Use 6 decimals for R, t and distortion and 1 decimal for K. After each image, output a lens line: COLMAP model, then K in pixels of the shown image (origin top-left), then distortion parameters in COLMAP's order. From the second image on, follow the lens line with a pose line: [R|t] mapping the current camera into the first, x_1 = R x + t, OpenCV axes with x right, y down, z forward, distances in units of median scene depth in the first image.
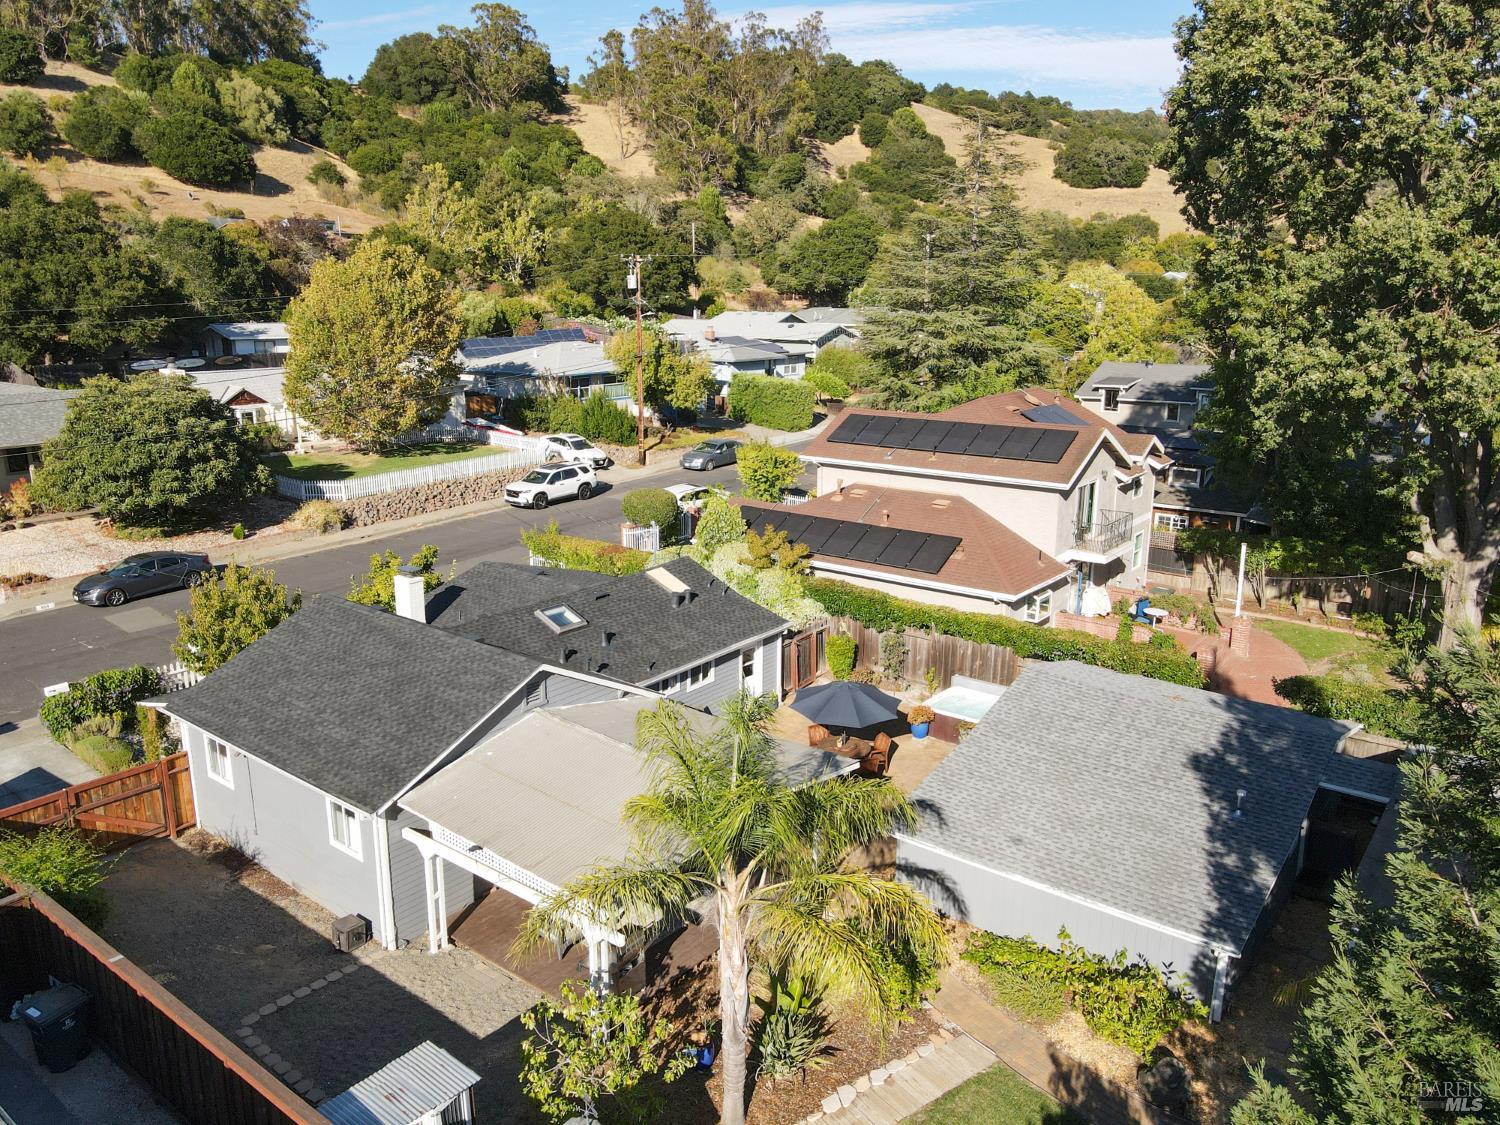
lens RADIAL K [[1099.5, 0, 746.6], [0, 1099.5, 565.1], [0, 0, 1]] dist [0.013987, 0.002712]
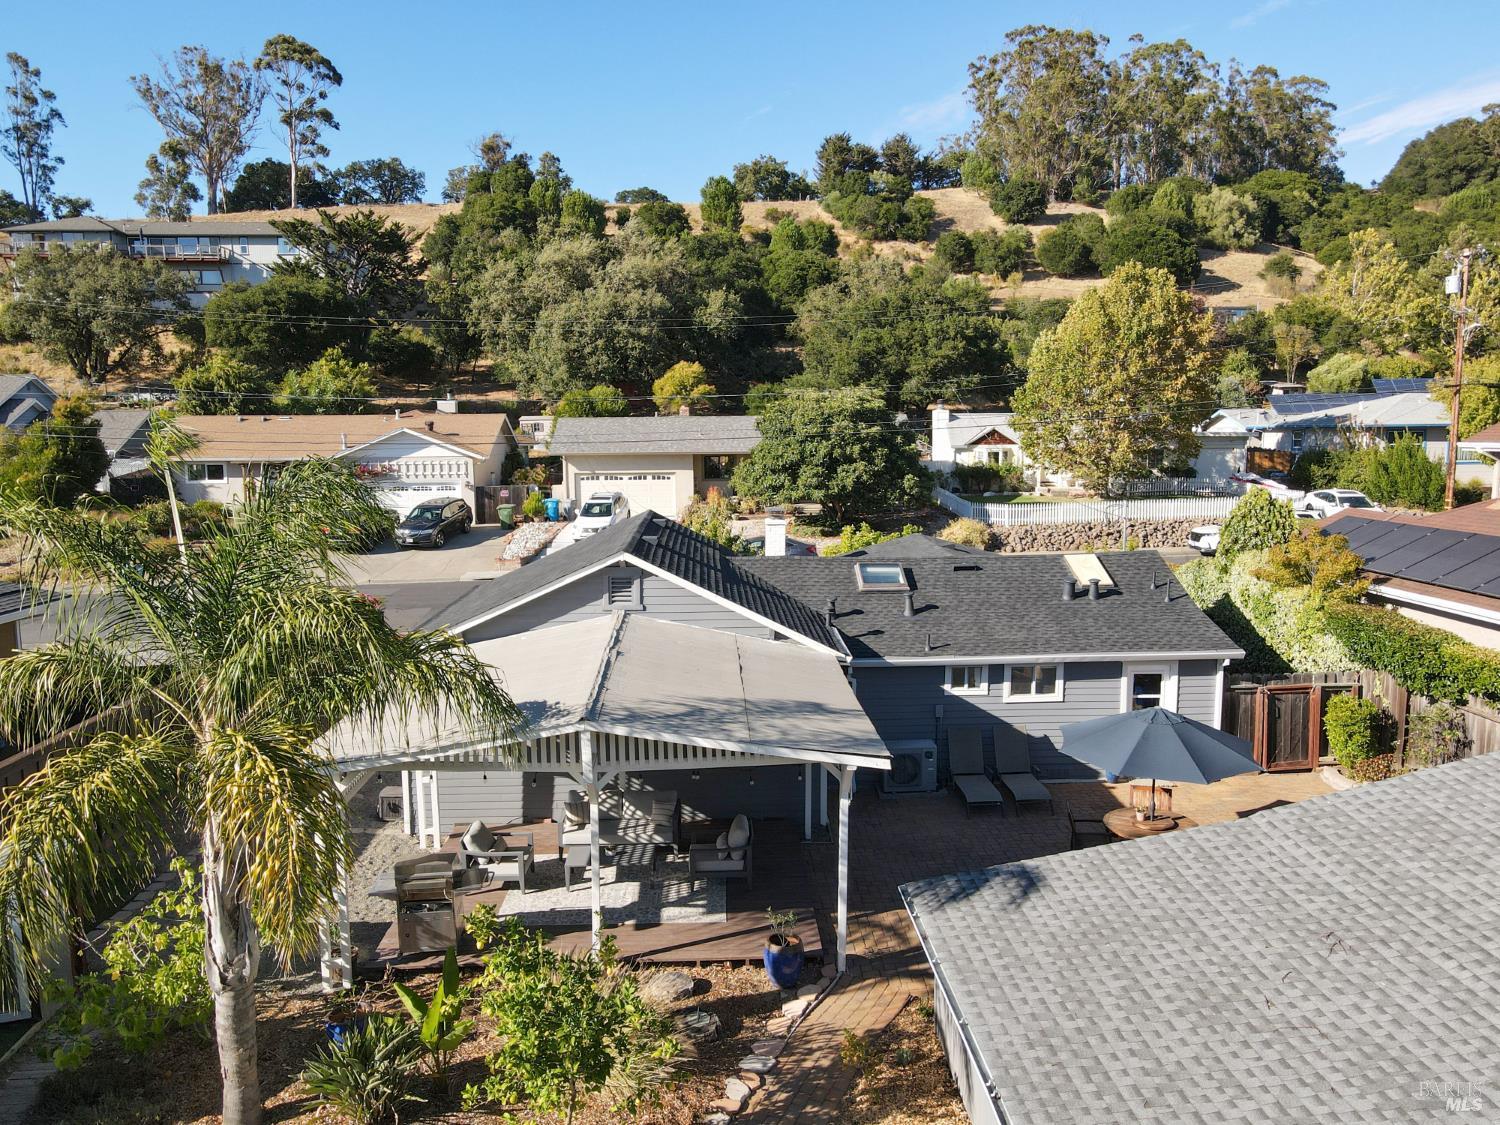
lens RADIAL K [[1099.5, 0, 746.6], [0, 1099.5, 565.1], [0, 0, 1]] dist [0.013987, 0.002712]
pose [[0.648366, 0.089935, -0.755999, 0.153191], [-0.179292, 0.983107, -0.036813, 0.036574], [0.739916, 0.159413, 0.653537, 0.177357]]
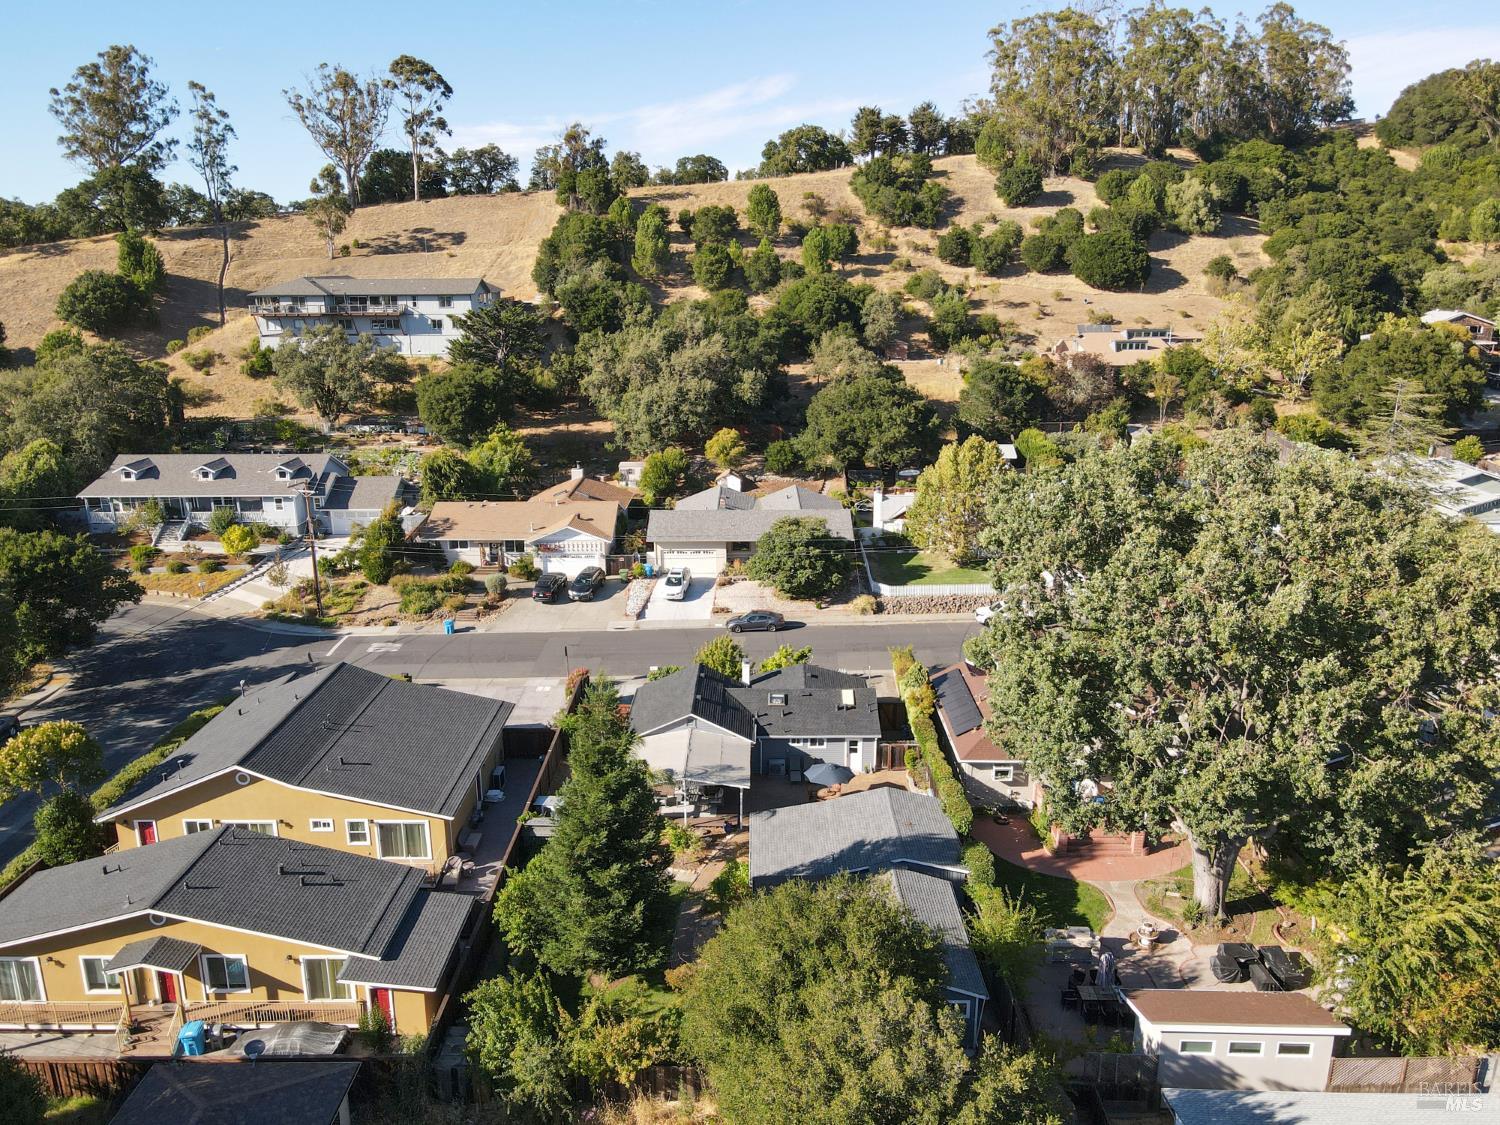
lens RADIAL K [[1101.4, 0, 745.8], [0, 1101.4, 565.6], [0, 0, 1]] dist [-0.003628, 0.036619]
pose [[0.606305, 0.208653, -0.767371, 0.645338], [-0.188863, 0.975137, 0.115924, -0.205795], [0.772480, 0.074642, 0.630637, -0.228451]]
